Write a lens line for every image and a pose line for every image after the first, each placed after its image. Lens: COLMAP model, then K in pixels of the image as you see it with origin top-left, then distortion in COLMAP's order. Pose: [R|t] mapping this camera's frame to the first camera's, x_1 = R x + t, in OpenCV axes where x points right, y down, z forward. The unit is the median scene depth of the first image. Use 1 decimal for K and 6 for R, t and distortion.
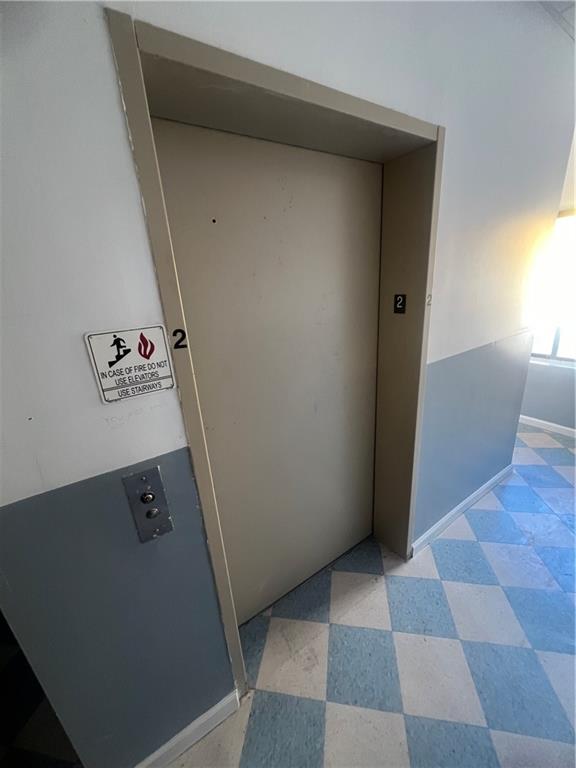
lens RADIAL K [[306.2, 0, 287.7], [0, 306.2, 385.0], [0, 0, 1]] dist [0.004242, -0.000074]
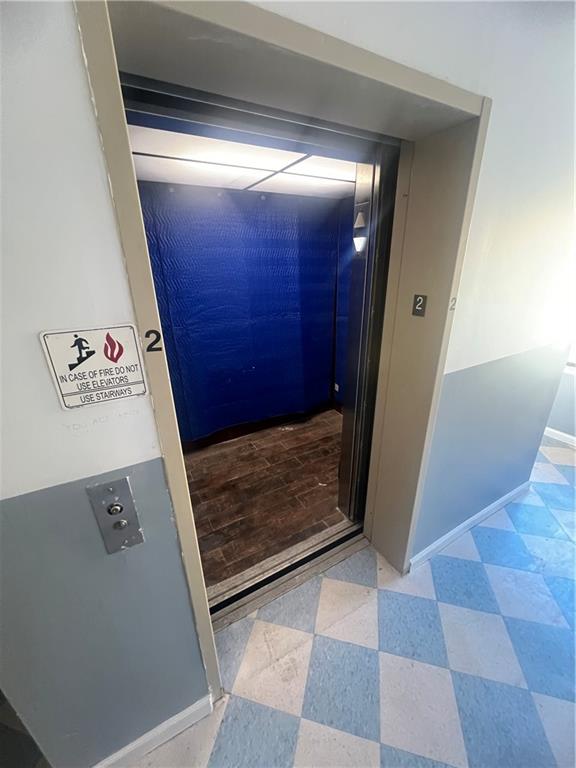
lens RADIAL K [[306.2, 0, 289.6], [0, 306.2, 383.1], [0, 0, 1]] dist [0.004242, -0.000074]
pose [[0.995787, 0.075635, -0.051841, 0.058361], [-0.072760, 0.995817, 0.055269, -0.067325], [0.055804, -0.051265, 0.997125, 0.085502]]
